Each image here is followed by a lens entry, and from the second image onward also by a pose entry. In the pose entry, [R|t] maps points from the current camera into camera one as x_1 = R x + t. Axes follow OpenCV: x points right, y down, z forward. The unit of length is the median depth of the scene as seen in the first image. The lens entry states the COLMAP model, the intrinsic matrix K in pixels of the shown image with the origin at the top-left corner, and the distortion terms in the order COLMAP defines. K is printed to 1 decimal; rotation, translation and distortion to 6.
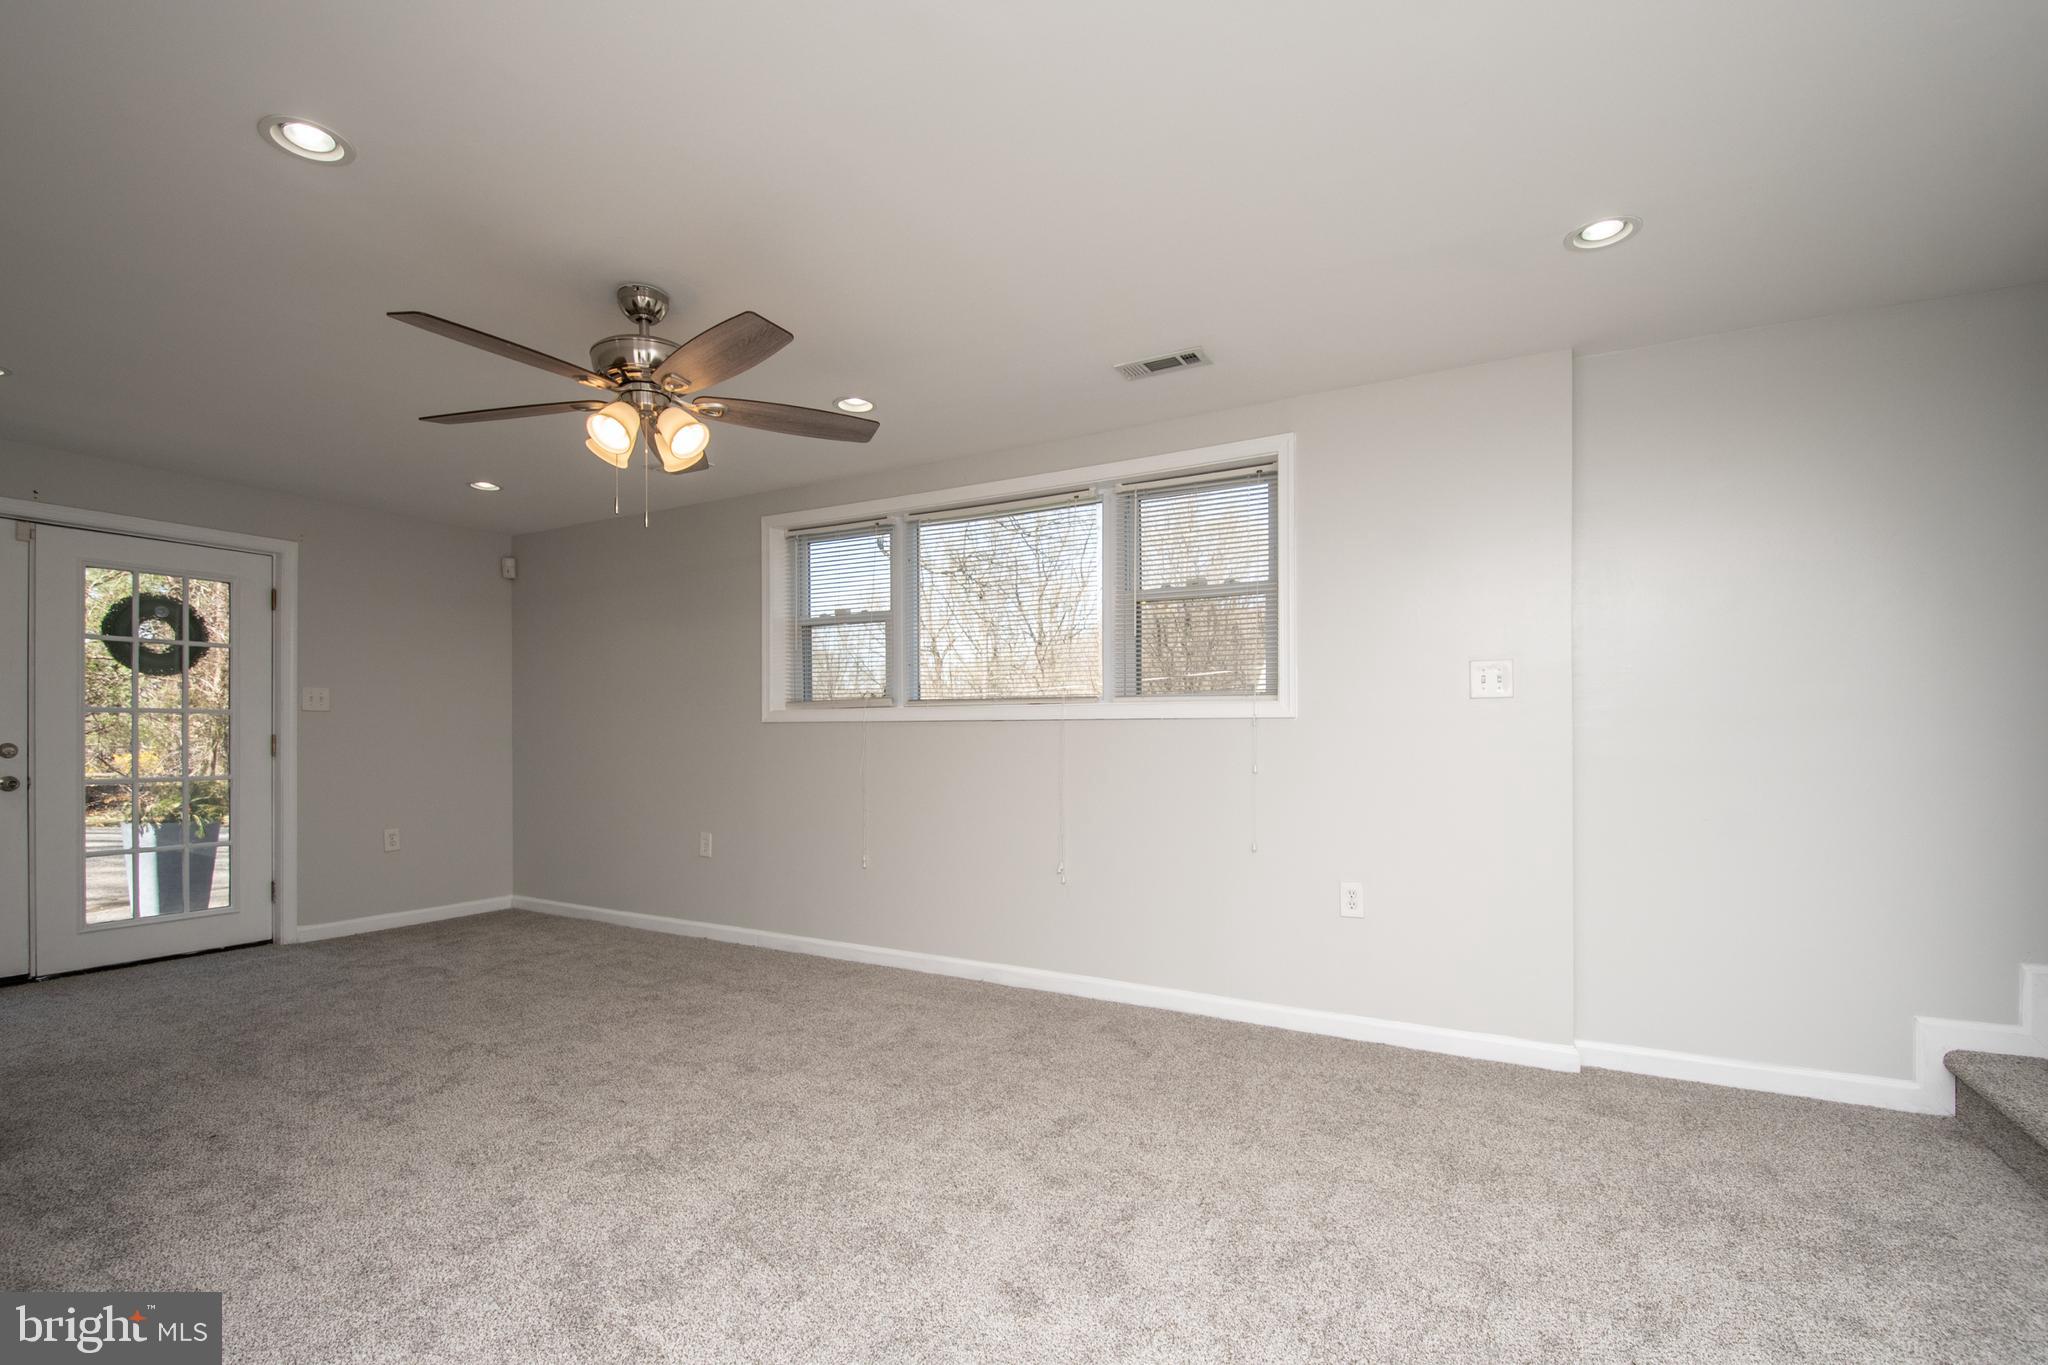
lens RADIAL K [[899.3, 0, 1024.4], [0, 899.3, 728.4], [0, 0, 1]] dist [-0.038218, -0.000228]
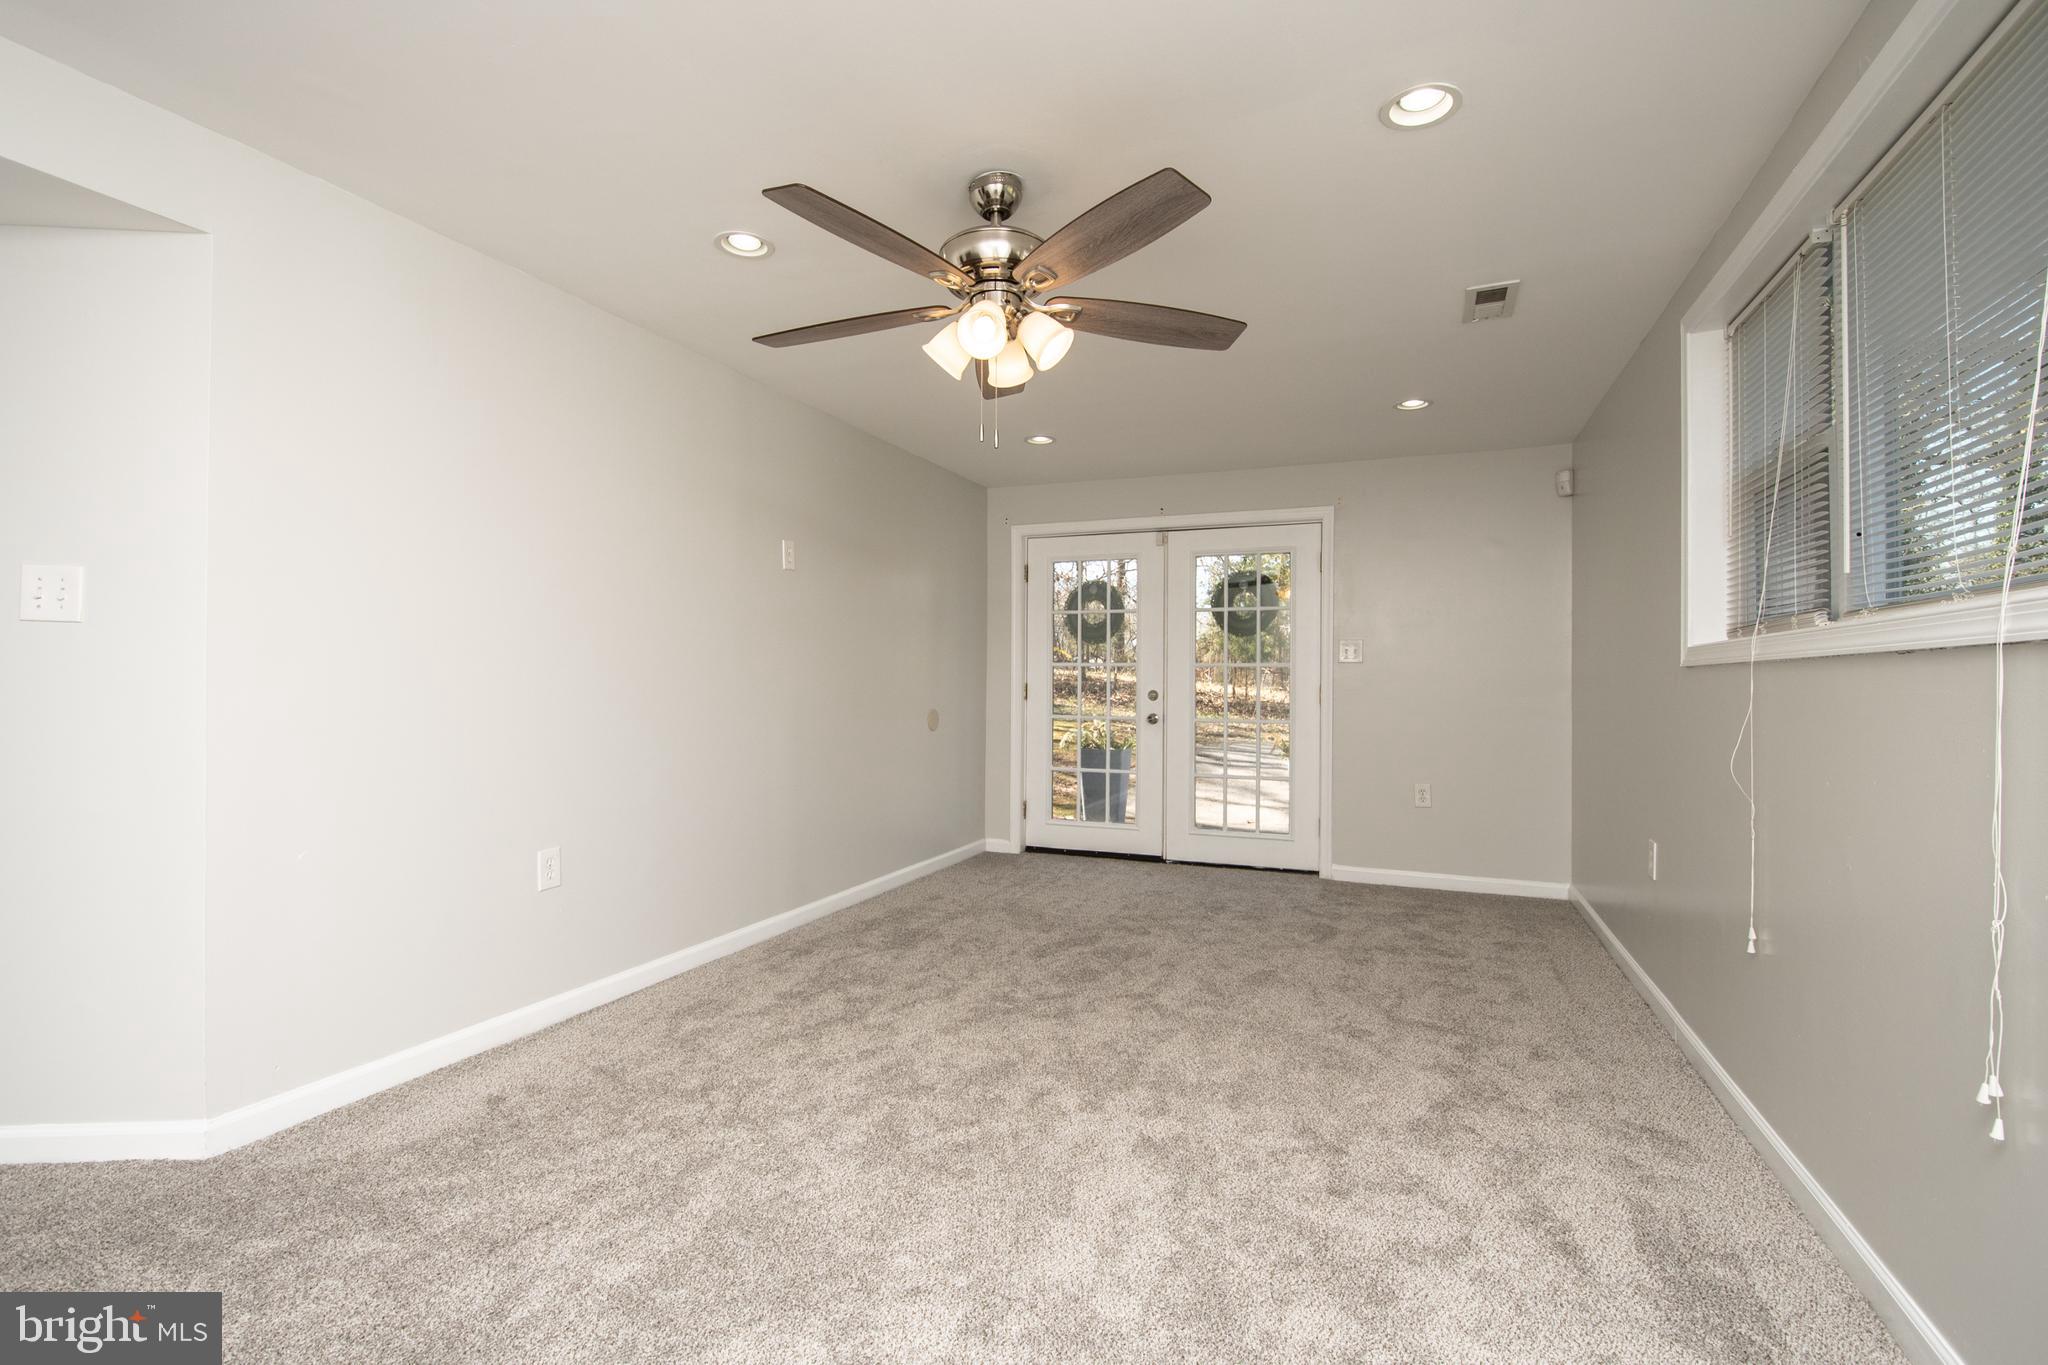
lens RADIAL K [[937.9, 0, 1024.0], [0, 937.9, 682.5], [0, 0, 1]] dist [-0.013179, -0.000009]
pose [[0.110932, -0.001368, -0.993827, 0.330156], [-0.000382, 0.999999, -0.001419, 0.006858], [0.993828, 0.000537, 0.110931, 0.614729]]
